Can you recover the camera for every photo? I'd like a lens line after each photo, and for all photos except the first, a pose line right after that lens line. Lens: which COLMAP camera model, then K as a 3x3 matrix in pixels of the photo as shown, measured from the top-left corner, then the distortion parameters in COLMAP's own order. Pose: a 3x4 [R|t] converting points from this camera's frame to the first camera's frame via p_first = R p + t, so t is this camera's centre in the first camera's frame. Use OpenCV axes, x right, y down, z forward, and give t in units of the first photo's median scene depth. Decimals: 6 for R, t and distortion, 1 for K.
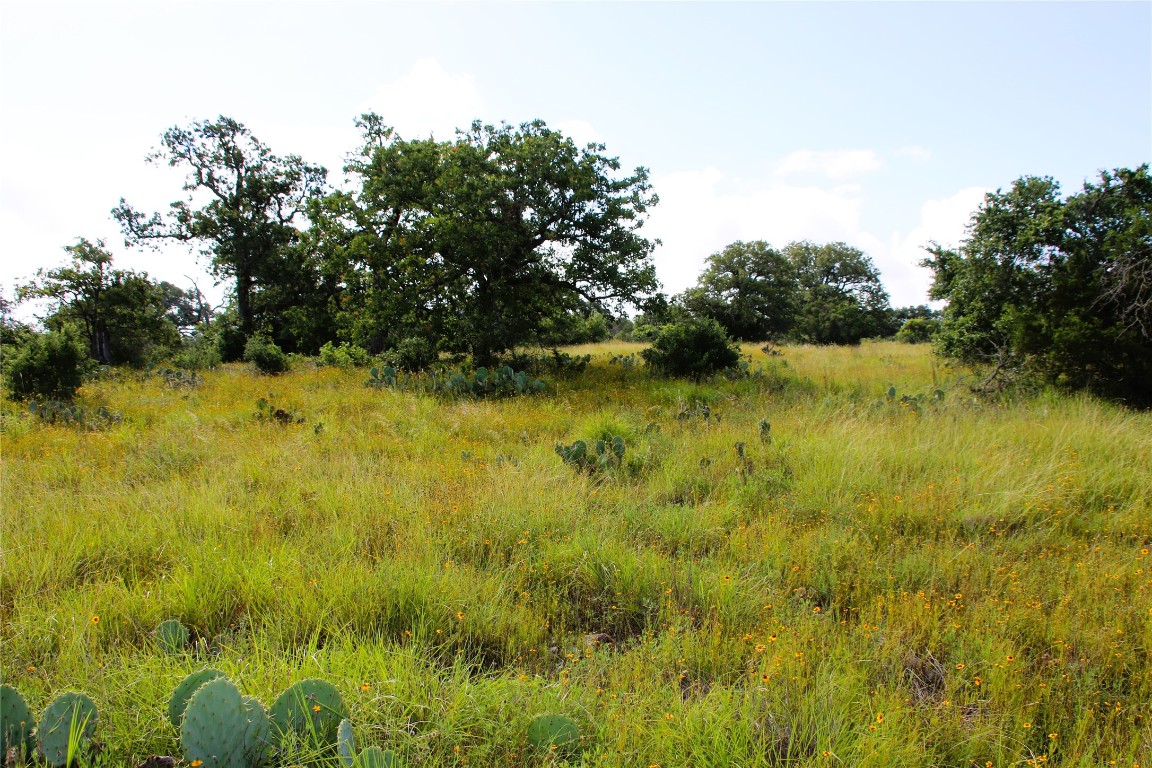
lens RADIAL K [[985.8, 0, 576.0], [0, 985.8, 384.0], [0, 0, 1]] dist [-0.123248, 0.149968]
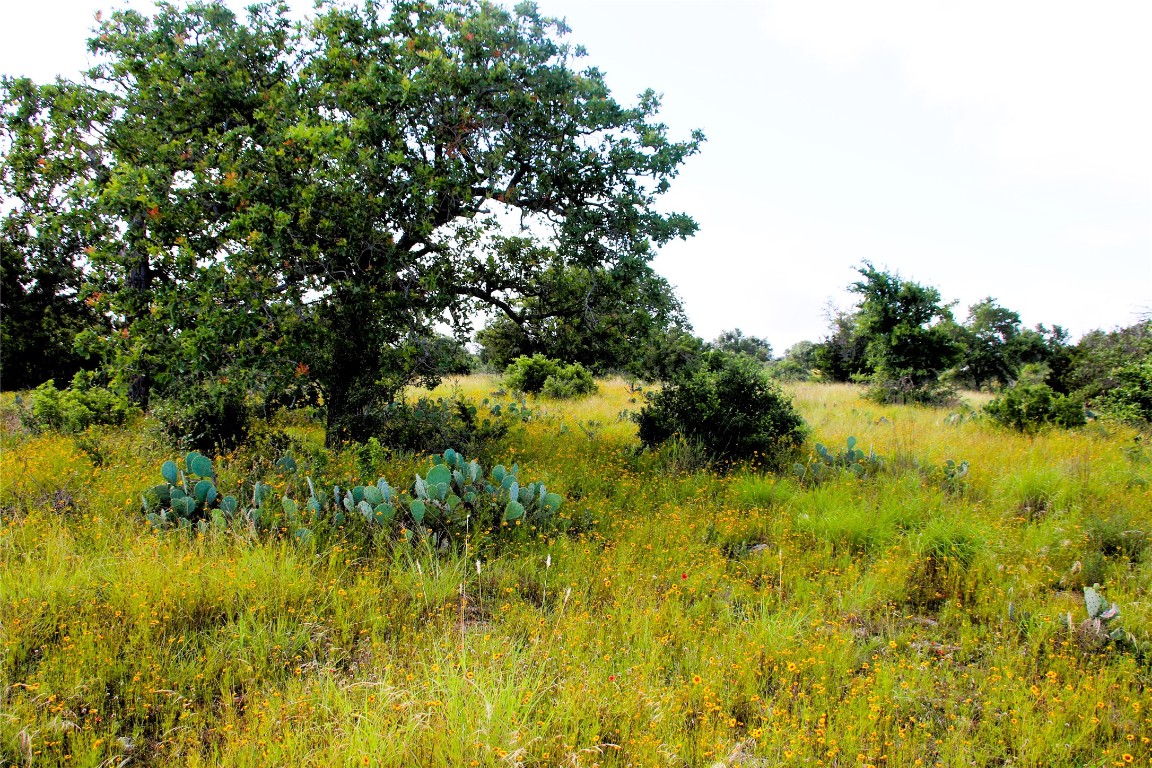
lens RADIAL K [[985.8, 0, 576.0], [0, 985.8, 384.0], [0, 0, 1]] dist [-0.123248, 0.149968]
pose [[0.966059, 0.013472, 0.257970, -0.089270], [-0.006331, 0.999574, -0.028491, -0.023995], [-0.258244, 0.025891, 0.965733, 0.339598]]
